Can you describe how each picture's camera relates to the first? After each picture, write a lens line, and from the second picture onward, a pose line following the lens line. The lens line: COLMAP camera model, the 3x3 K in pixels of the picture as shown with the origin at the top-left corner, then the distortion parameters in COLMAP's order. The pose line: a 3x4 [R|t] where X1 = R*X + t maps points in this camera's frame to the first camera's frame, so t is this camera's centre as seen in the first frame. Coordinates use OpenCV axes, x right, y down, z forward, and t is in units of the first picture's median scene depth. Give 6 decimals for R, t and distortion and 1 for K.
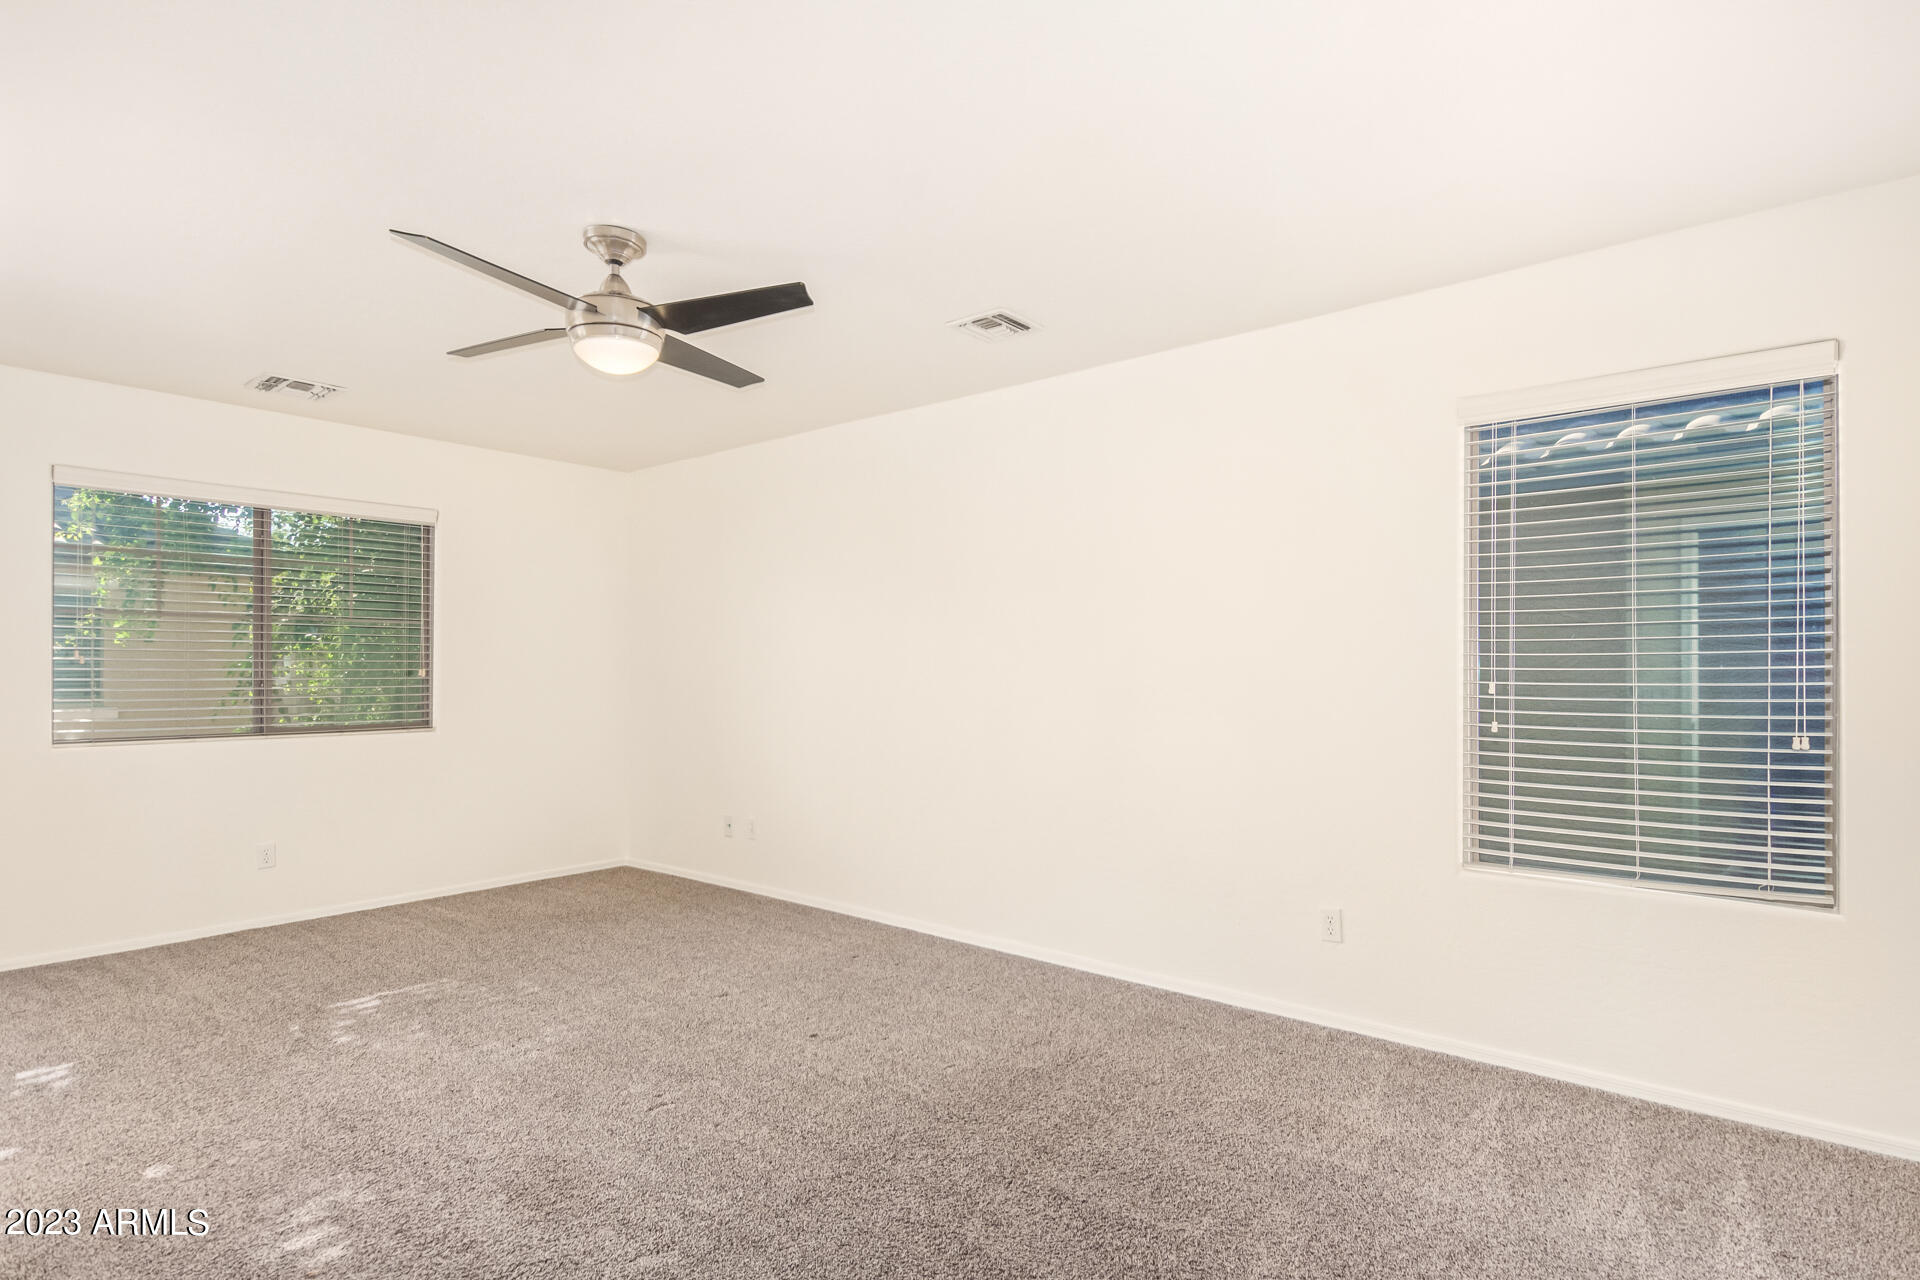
lens RADIAL K [[990.2, 0, 964.9], [0, 990.2, 665.8], [0, 0, 1]] dist [0.003039, 0.000524]
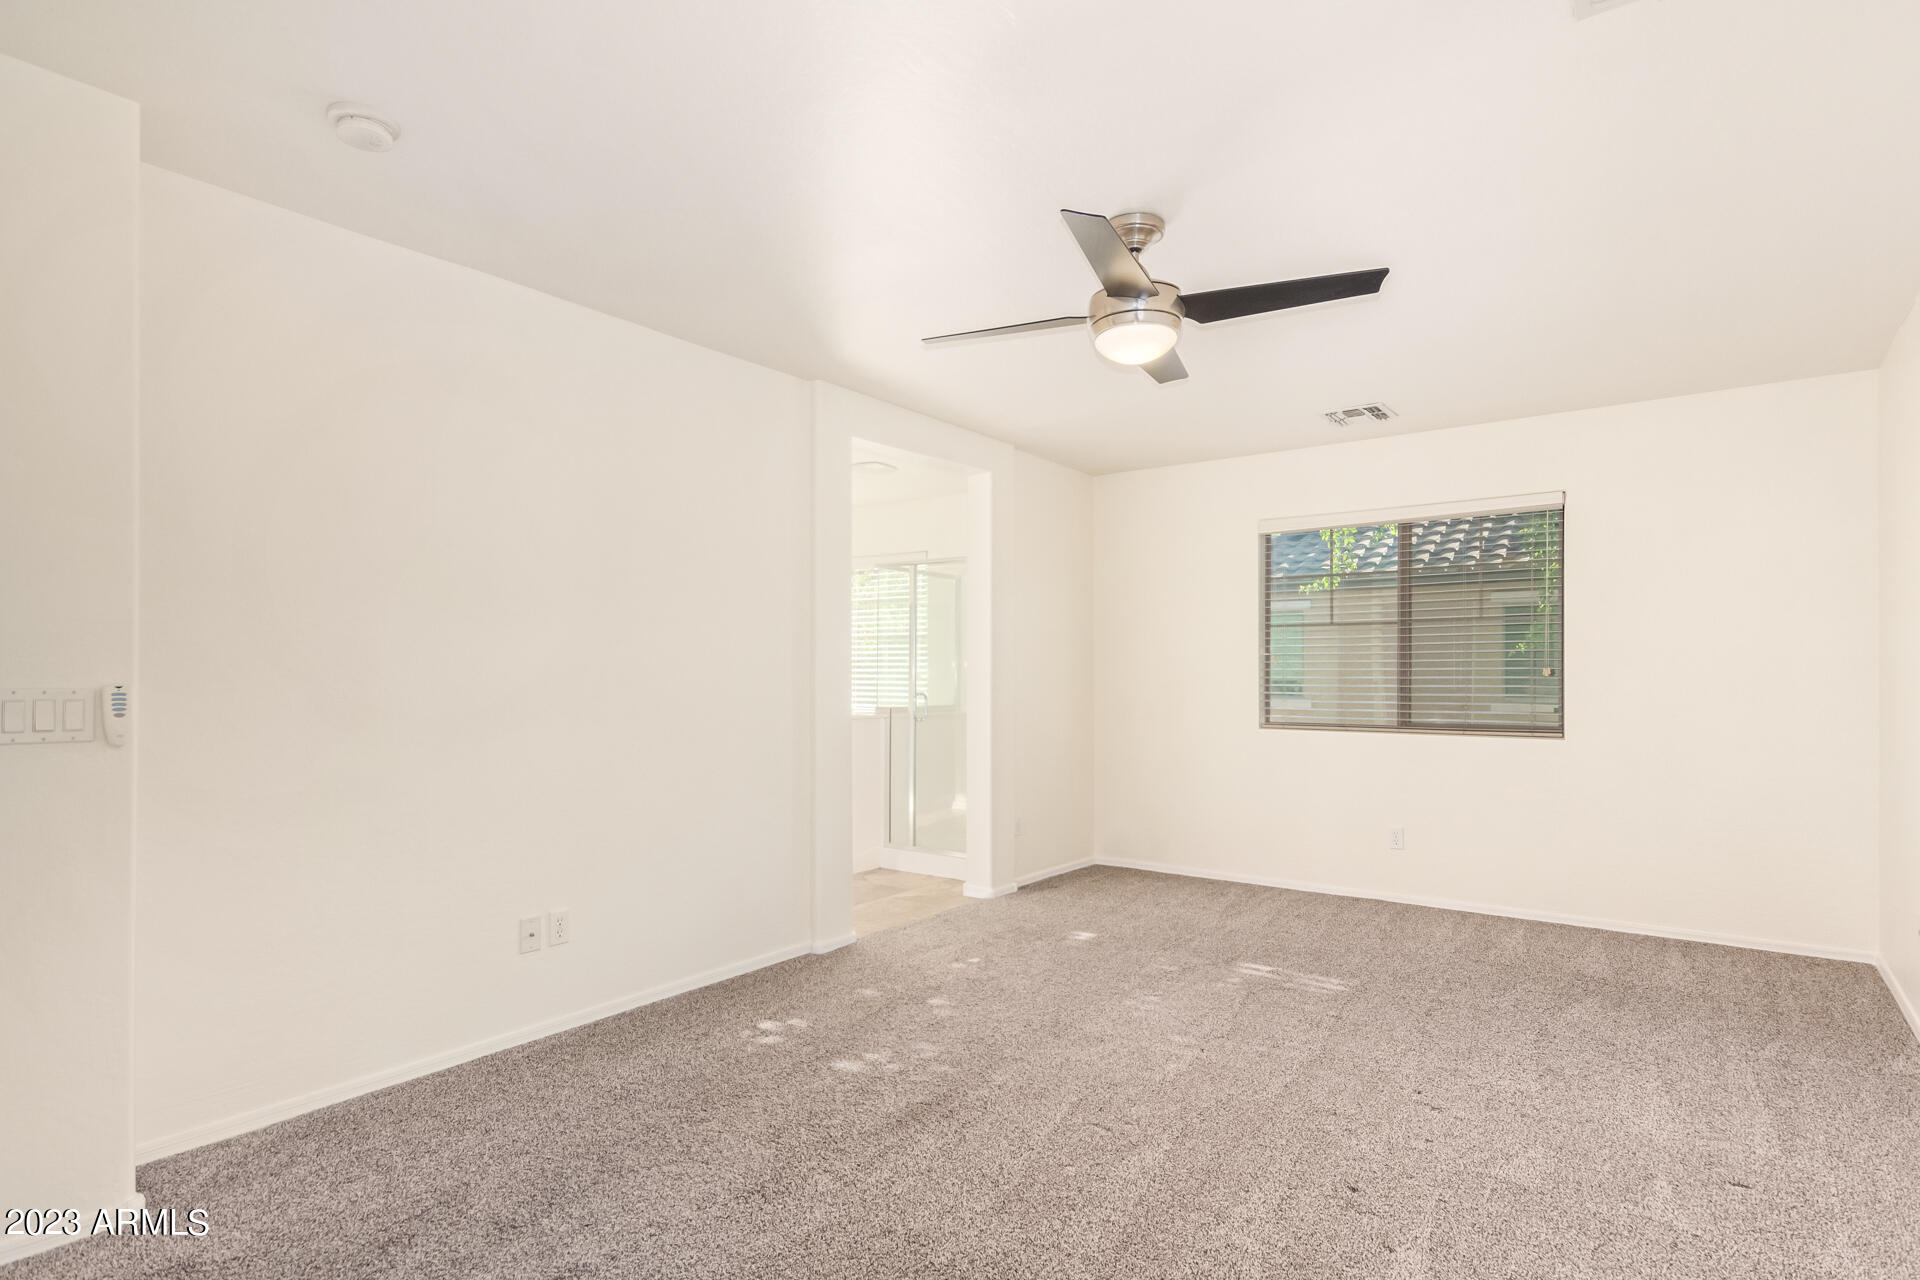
lens RADIAL K [[990.2, 0, 964.9], [0, 990.2, 665.8], [0, 0, 1]] dist [0.003039, 0.000524]
pose [[0.052109, -0.006230, -0.998622, 0.382069], [0.005712, 0.999966, -0.005941, 0.004084], [0.998625, -0.005394, 0.052143, 0.486165]]
